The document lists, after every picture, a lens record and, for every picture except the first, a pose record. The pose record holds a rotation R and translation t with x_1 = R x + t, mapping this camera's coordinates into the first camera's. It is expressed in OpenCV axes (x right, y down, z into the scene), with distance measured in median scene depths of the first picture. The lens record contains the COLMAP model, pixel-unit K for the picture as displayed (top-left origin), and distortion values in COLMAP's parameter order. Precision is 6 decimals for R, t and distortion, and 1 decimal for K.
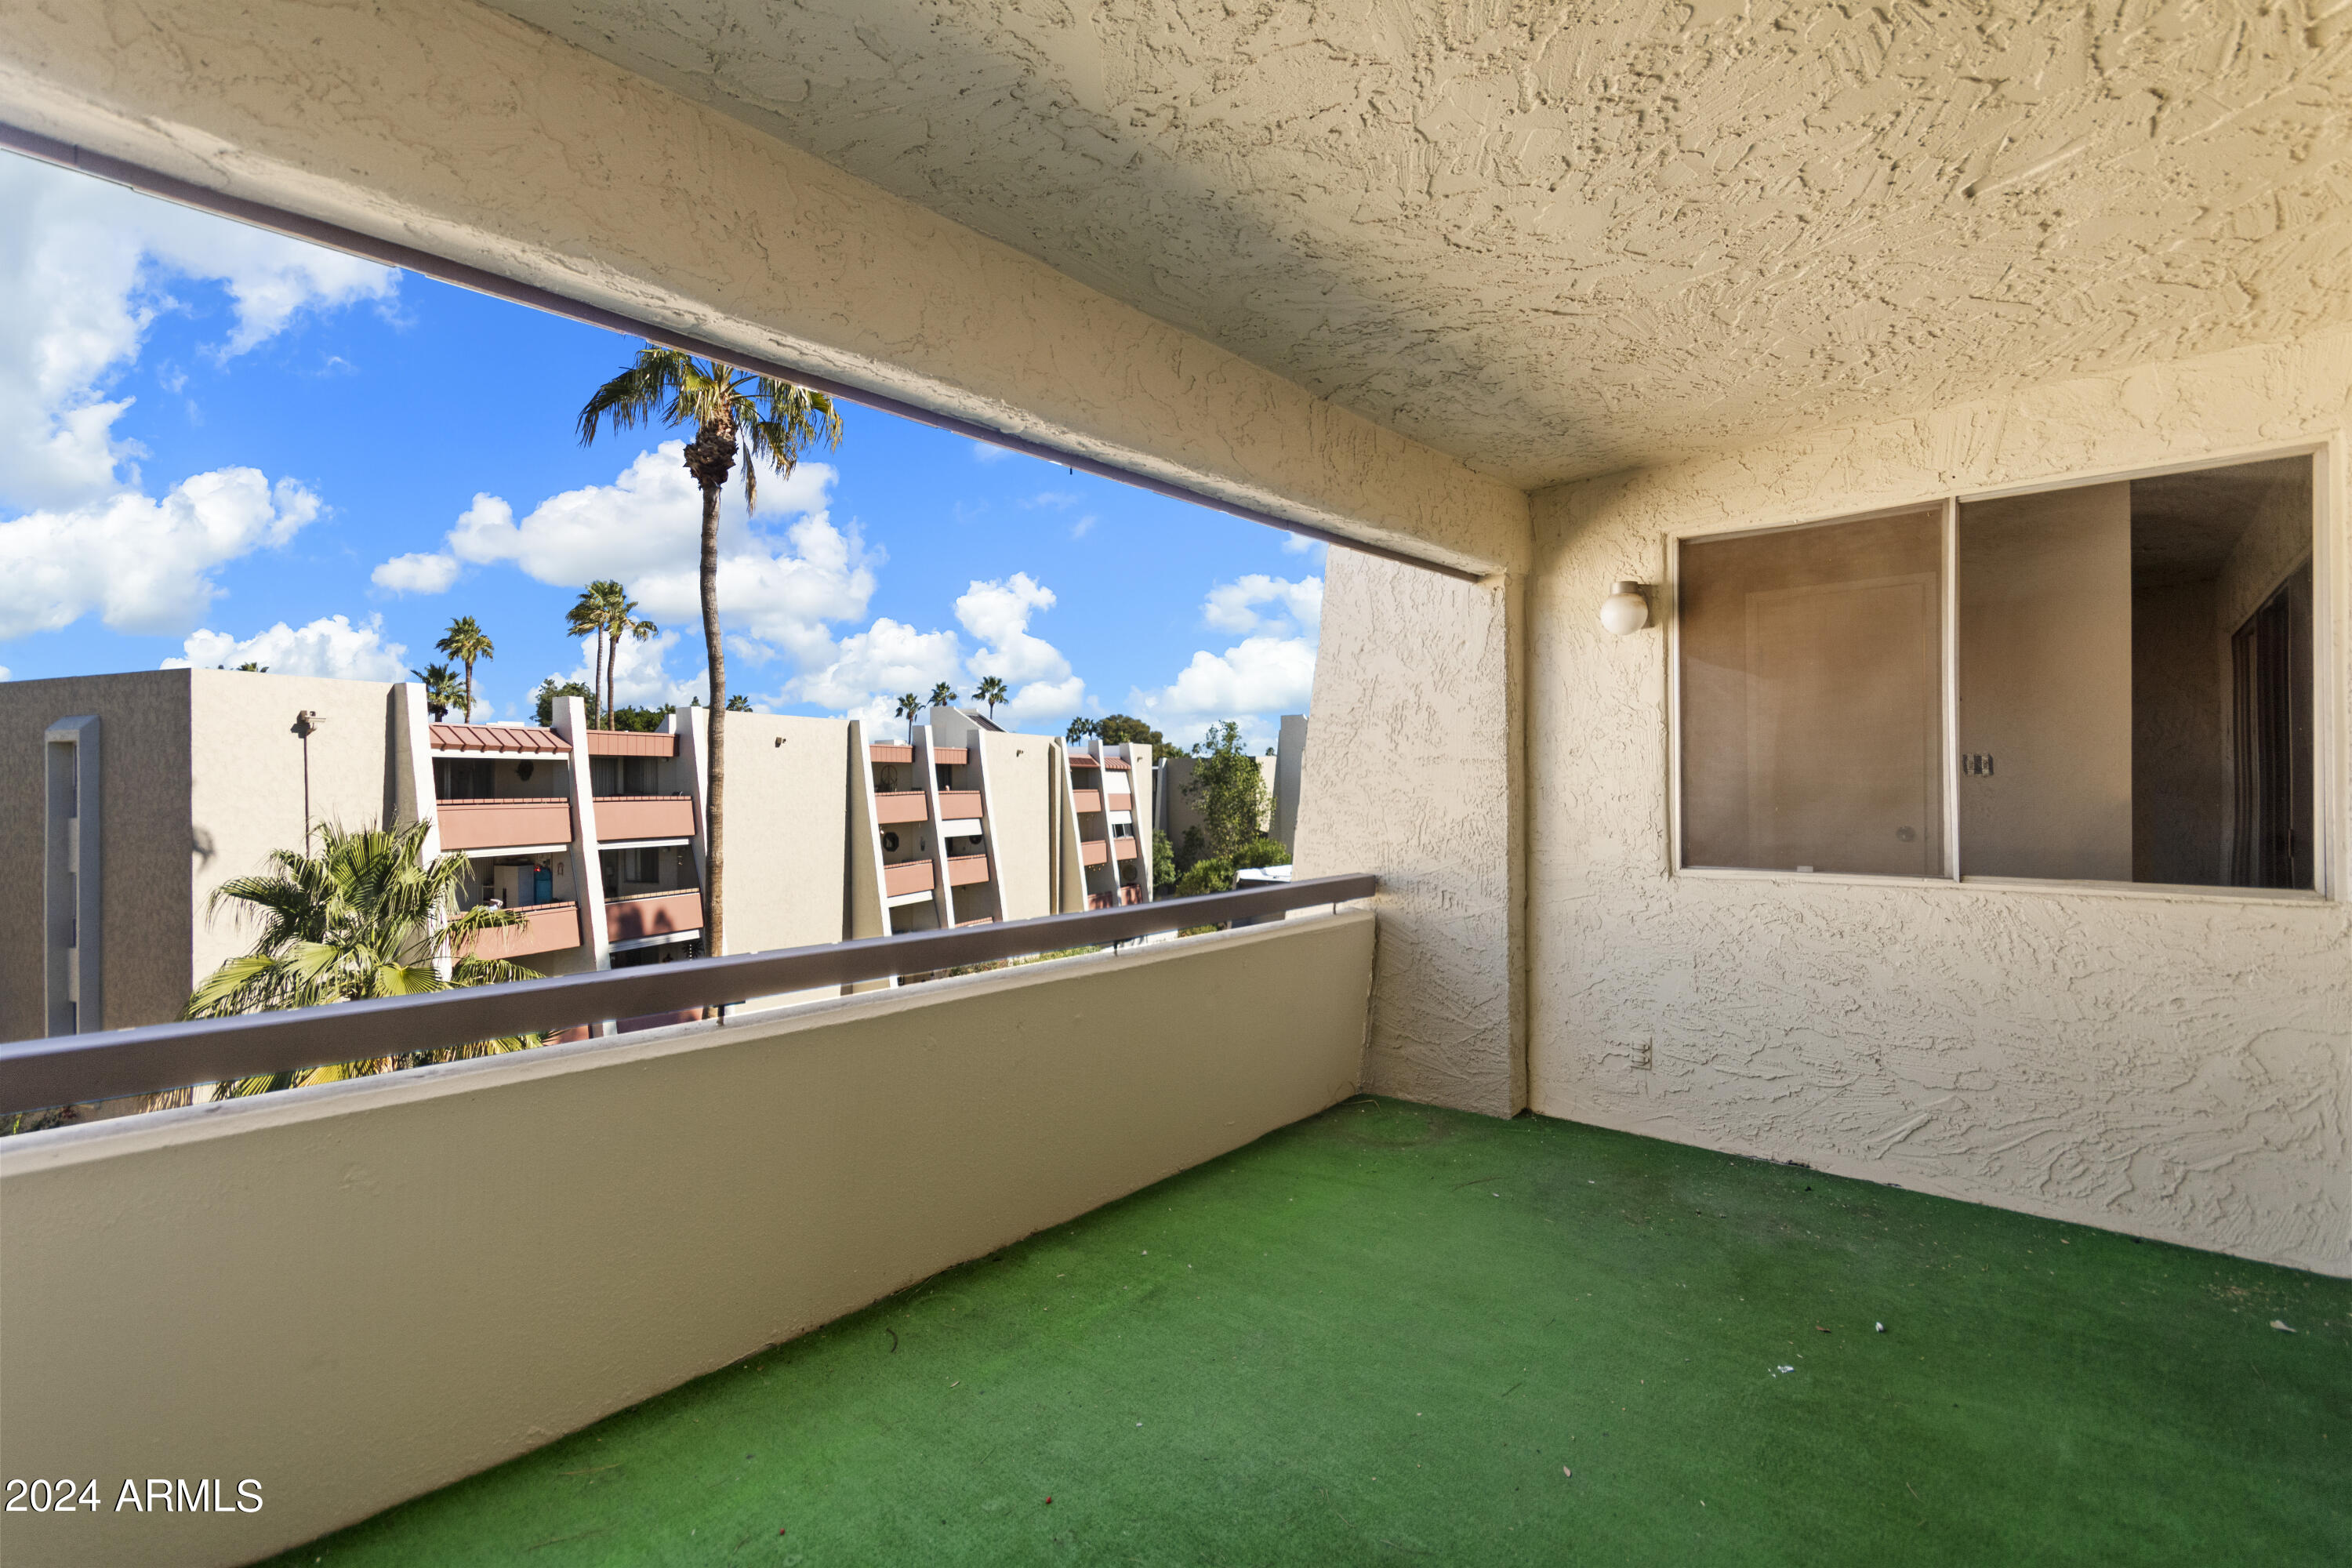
lens RADIAL K [[1077.3, 0, 1188.4], [0, 1077.3, 772.8], [0, 0, 1]] dist [-0.002348, -0.000677]
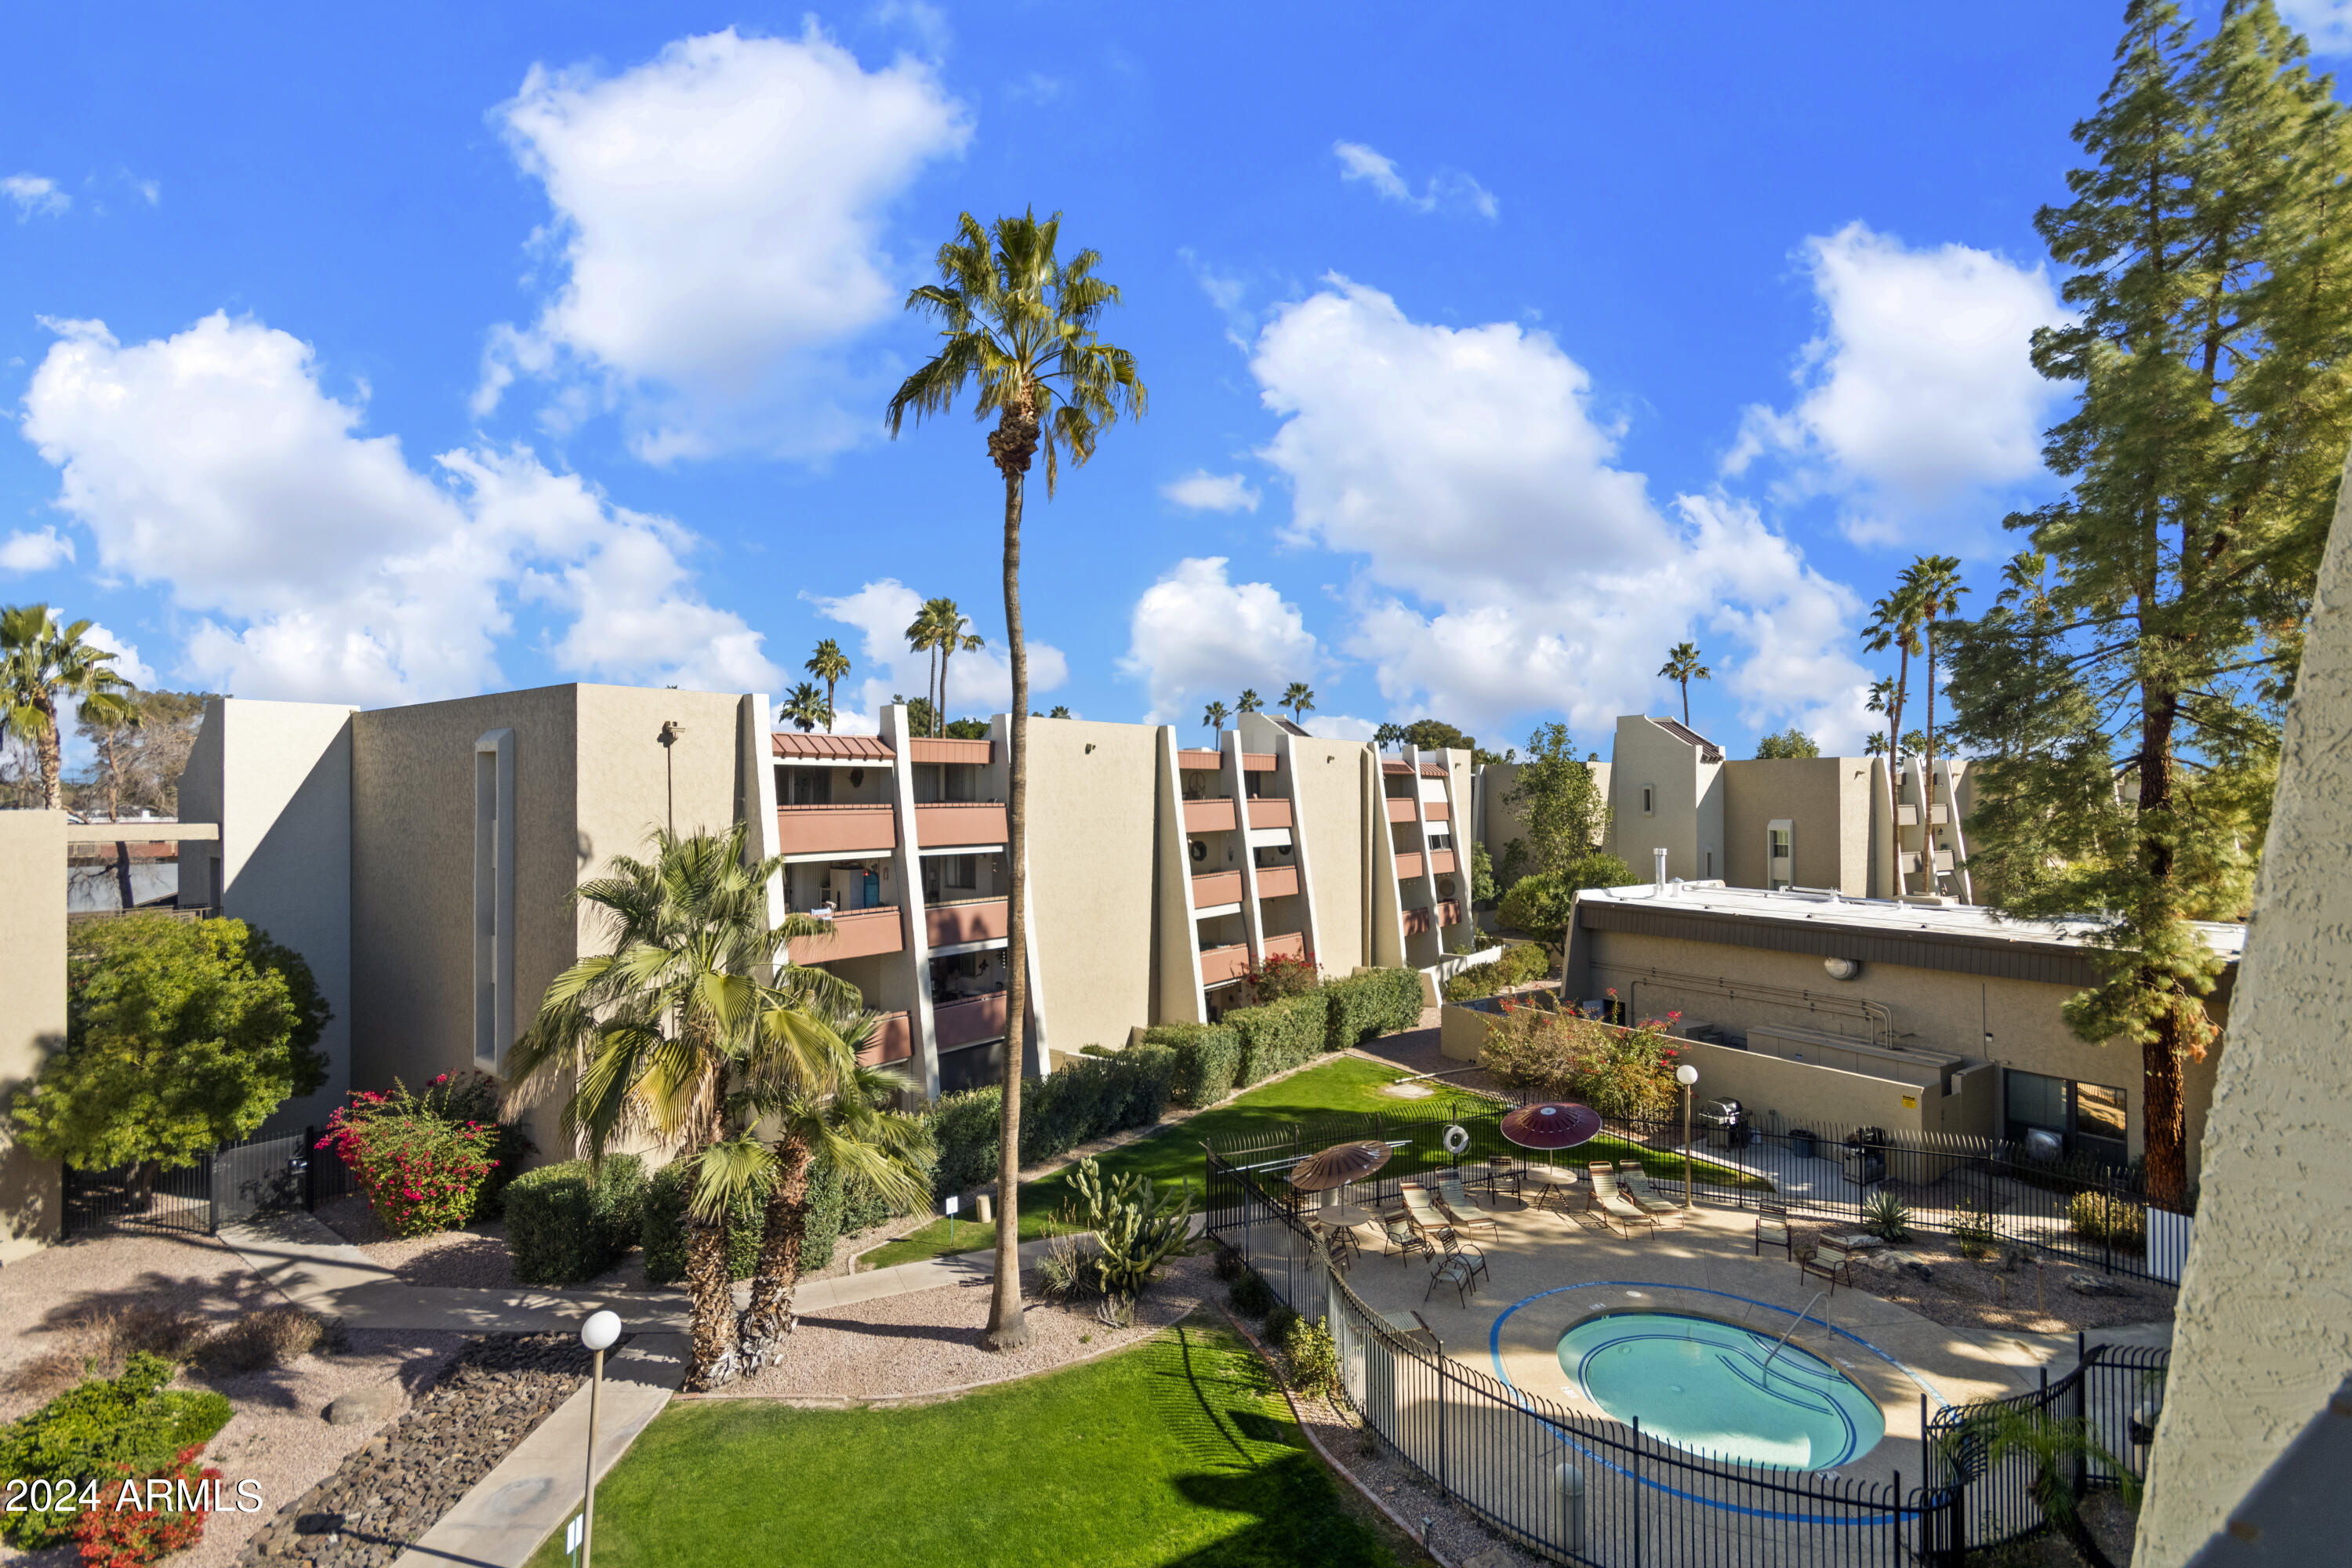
lens RADIAL K [[1090.3, 0, 1177.5], [0, 1090.3, 791.2], [0, 0, 1]] dist [0.001810, 0.000213]
pose [[0.958469, 0.002609, -0.285186, -0.015387], [0.000201, 0.999952, 0.009822, 0.000535], [0.285197, -0.009472, 0.958422, 0.056276]]
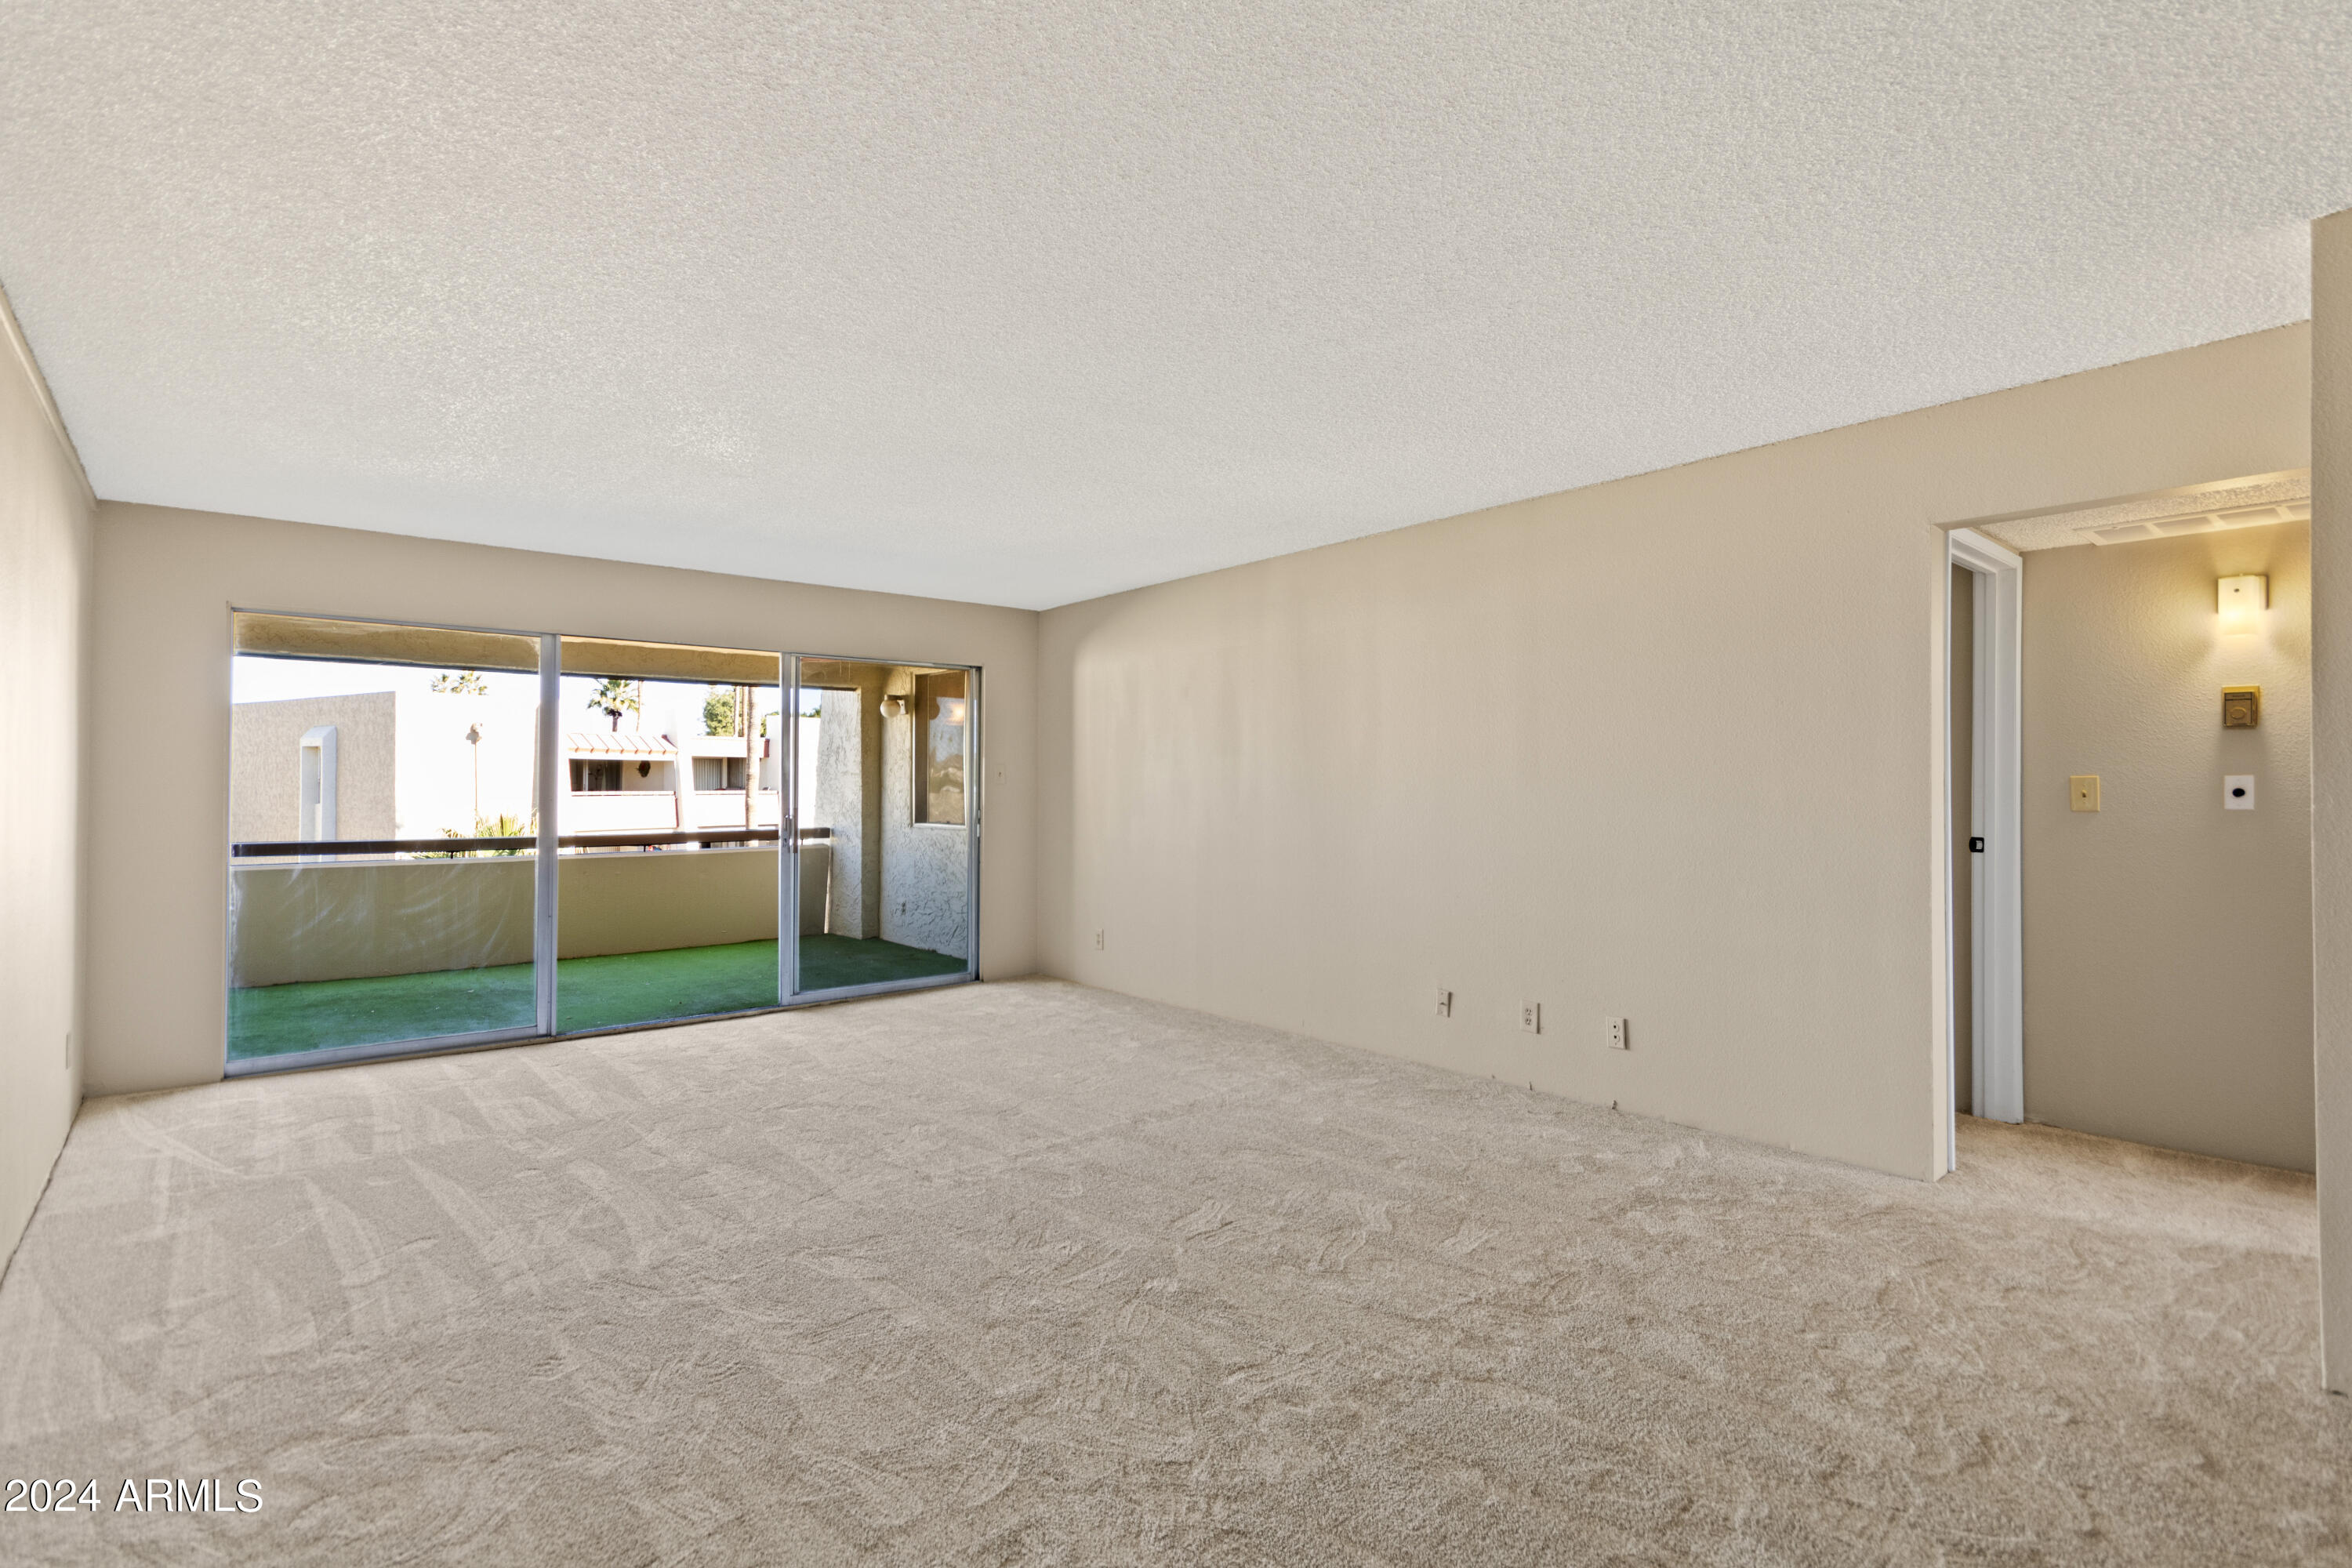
lens RADIAL K [[1077.3, 0, 1188.4], [0, 1077.3, 772.8], [0, 0, 1]] dist [-0.002348, -0.000677]
pose [[0.991006, 0.005244, -0.133715, 0.113263], [-0.005071, 0.999986, 0.001635, -0.001807], [0.133722, -0.000942, 0.991018, -0.096674]]
